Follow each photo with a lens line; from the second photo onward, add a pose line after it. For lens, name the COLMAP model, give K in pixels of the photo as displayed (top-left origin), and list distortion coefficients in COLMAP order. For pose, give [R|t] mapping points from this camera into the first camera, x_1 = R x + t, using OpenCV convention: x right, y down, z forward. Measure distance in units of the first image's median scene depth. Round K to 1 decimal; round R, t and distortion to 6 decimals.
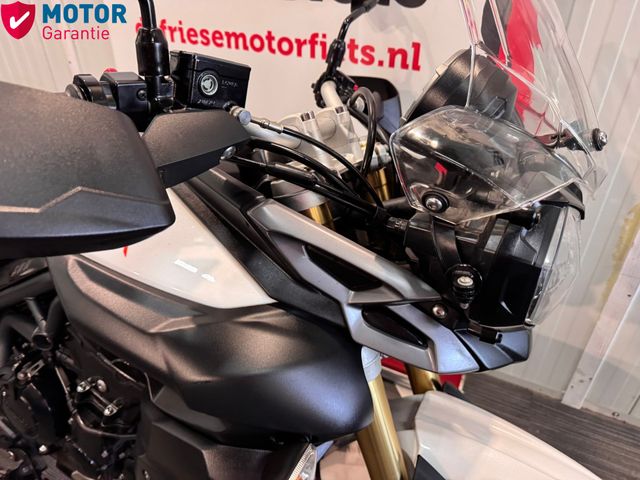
lens RADIAL K [[458.9, 0, 321.2], [0, 458.9, 235.0], [0, 0, 1]] dist [0.031419, -0.063219]
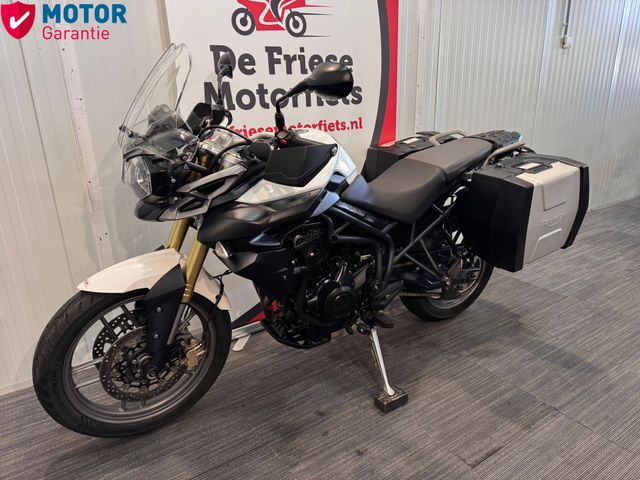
lens RADIAL K [[458.9, 0, 320.9], [0, 458.9, 246.4], [0, 0, 1]] dist [0.031419, -0.063219]
pose [[0.490157, -0.290162, 0.821920, -1.846215], [0.497967, 0.867148, 0.009164, 0.049563], [-0.715385, 0.404797, 0.569529, 0.016141]]
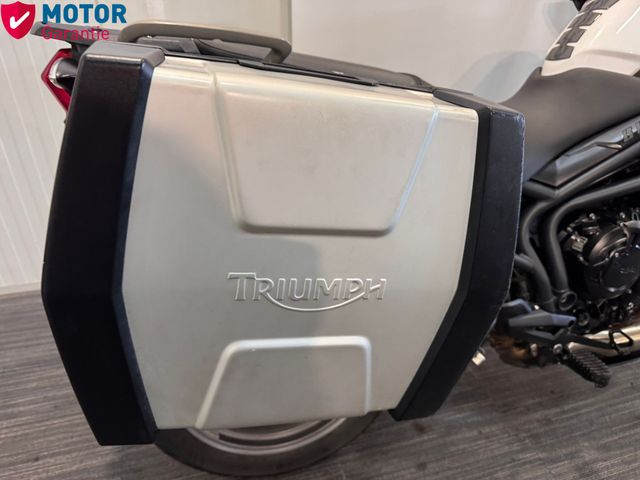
lens RADIAL K [[458.9, 0, 323.9], [0, 458.9, 246.1], [0, 0, 1]] dist [0.031419, -0.063219]
pose [[0.731330, -0.353513, 0.583254, -1.364182], [0.349014, 0.928707, 0.125273, -0.052339], [-0.585958, 0.111948, 0.802572, 0.362210]]
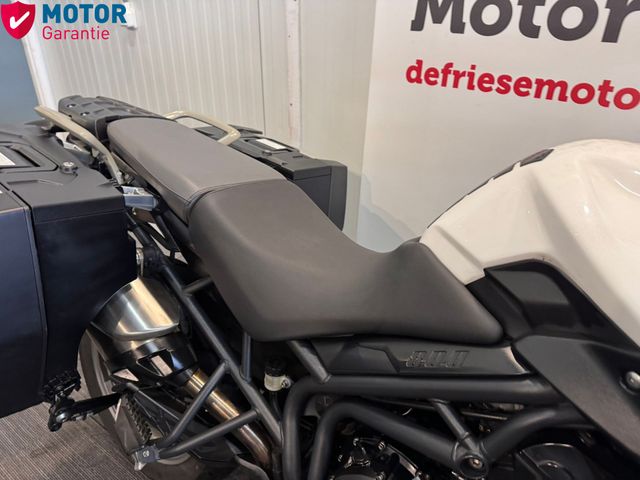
lens RADIAL K [[458.9, 0, 310.7], [0, 458.9, 239.8], [0, 0, 1]] dist [0.031419, -0.063219]
pose [[0.985540, 0.083051, -0.147693, -0.499965], [-0.095566, 0.992223, -0.079750, -0.031491], [0.139921, 0.092712, 0.985813, 0.117263]]
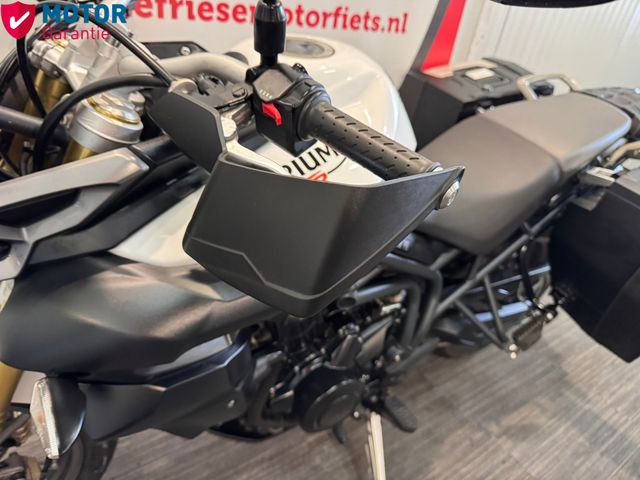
lens RADIAL K [[458.9, 0, 319.5], [0, 458.9, 241.1], [0, 0, 1]] dist [0.031419, -0.063219]
pose [[0.469485, -0.414308, 0.779700, -1.118097], [0.348186, 0.898384, 0.267717, -0.224870], [-0.811388, 0.145791, 0.566034, 0.450528]]
